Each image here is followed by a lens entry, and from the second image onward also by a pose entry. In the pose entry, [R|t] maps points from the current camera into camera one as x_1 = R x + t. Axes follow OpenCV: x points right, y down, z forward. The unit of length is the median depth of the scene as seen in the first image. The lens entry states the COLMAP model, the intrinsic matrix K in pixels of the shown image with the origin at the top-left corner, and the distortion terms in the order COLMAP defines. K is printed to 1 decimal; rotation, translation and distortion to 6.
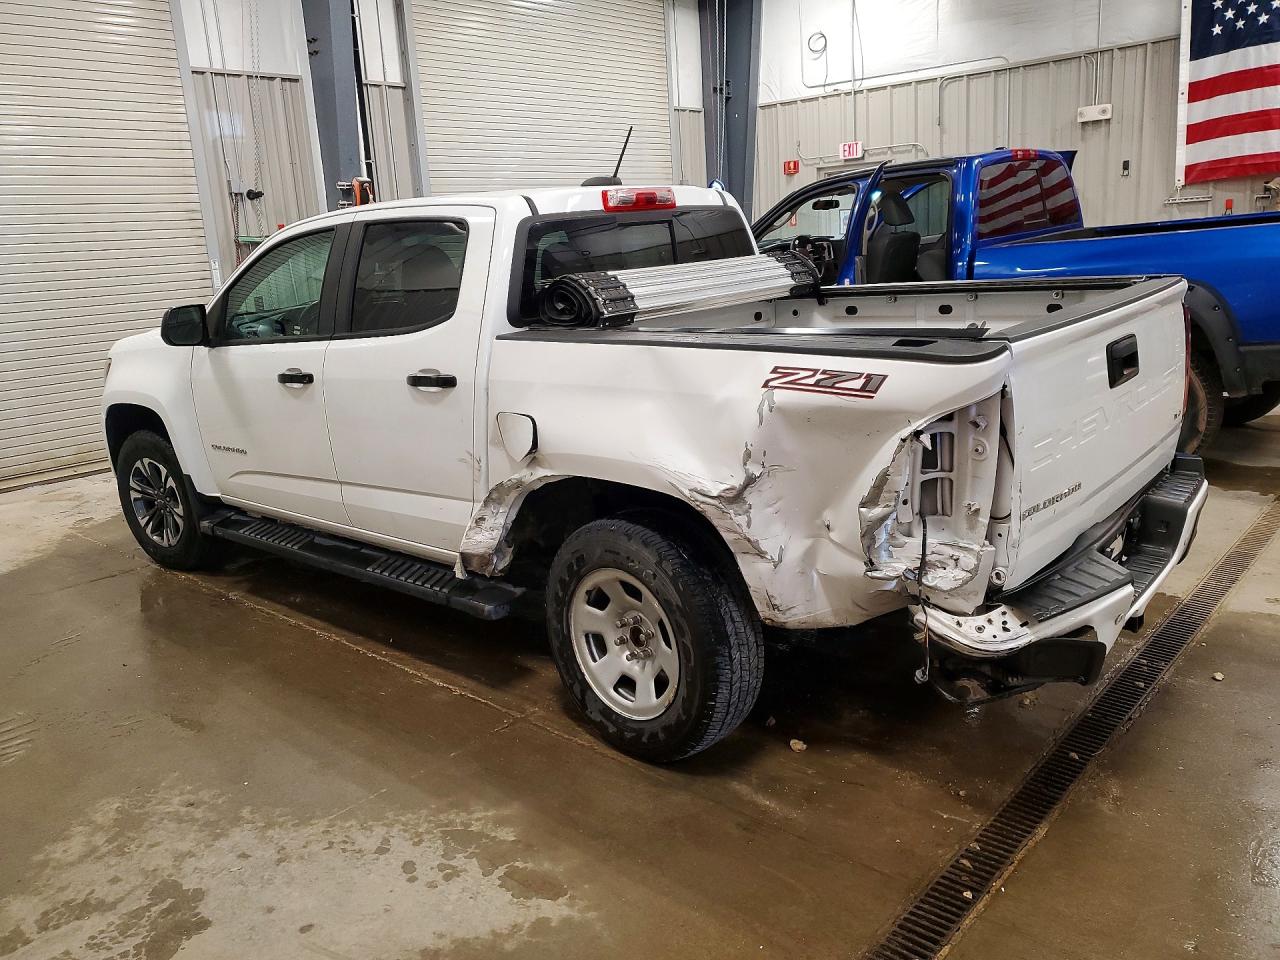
lens RADIAL K [[1007.1, 0, 647.9], [0, 1007.1, 467.0], [0, 0, 1]] dist [0.016153, 0.004739]
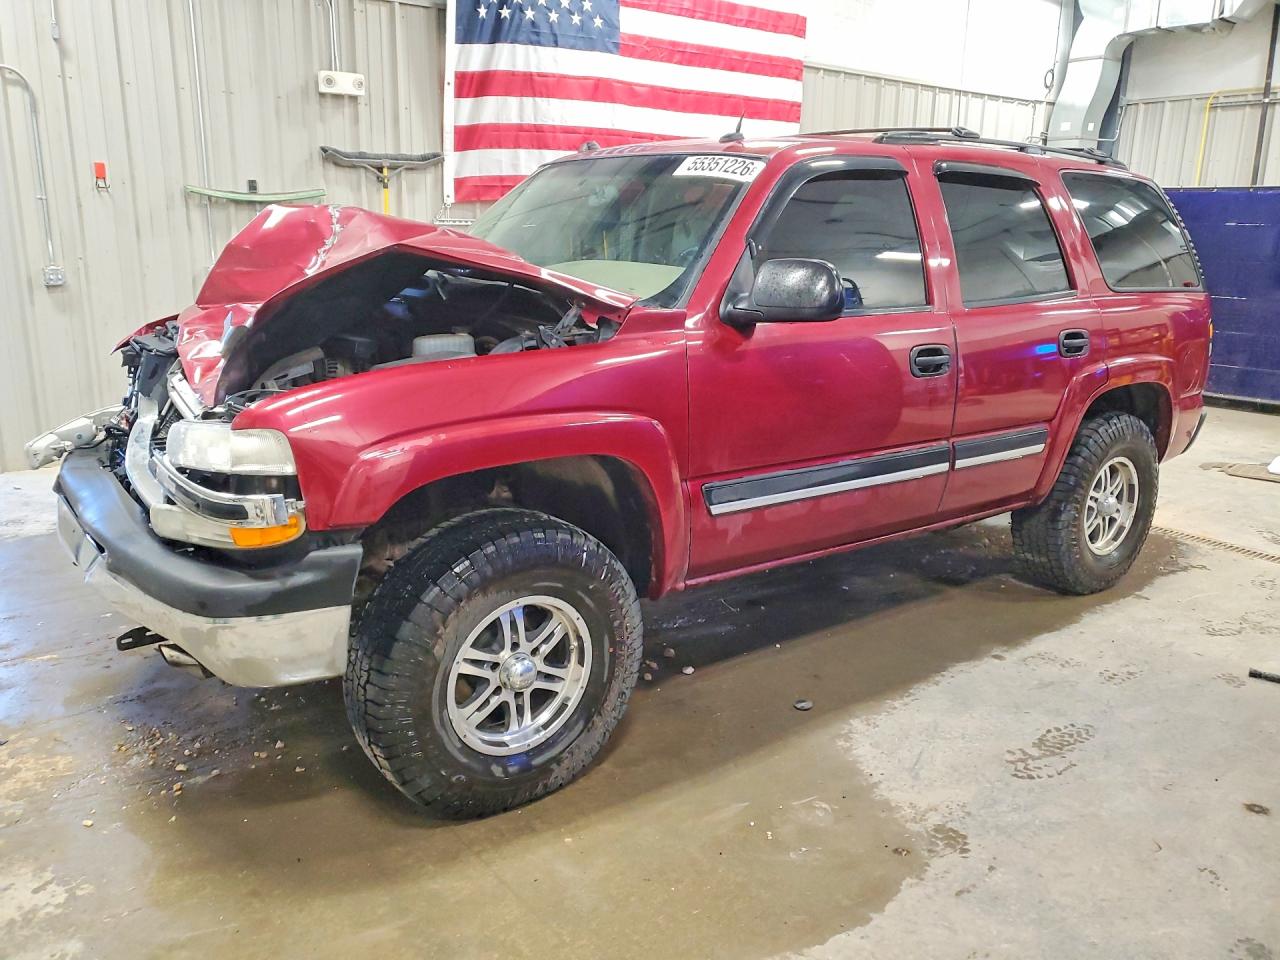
lens RADIAL K [[1007.1, 0, 627.1], [0, 1007.1, 478.9], [0, 0, 1]] dist [0.016153, 0.004739]
pose [[0.196424, -0.179702, 0.963911, -0.251415], [0.190594, 0.971309, 0.142242, -0.167099], [-0.961817, 0.155776, 0.225039, 0.778053]]
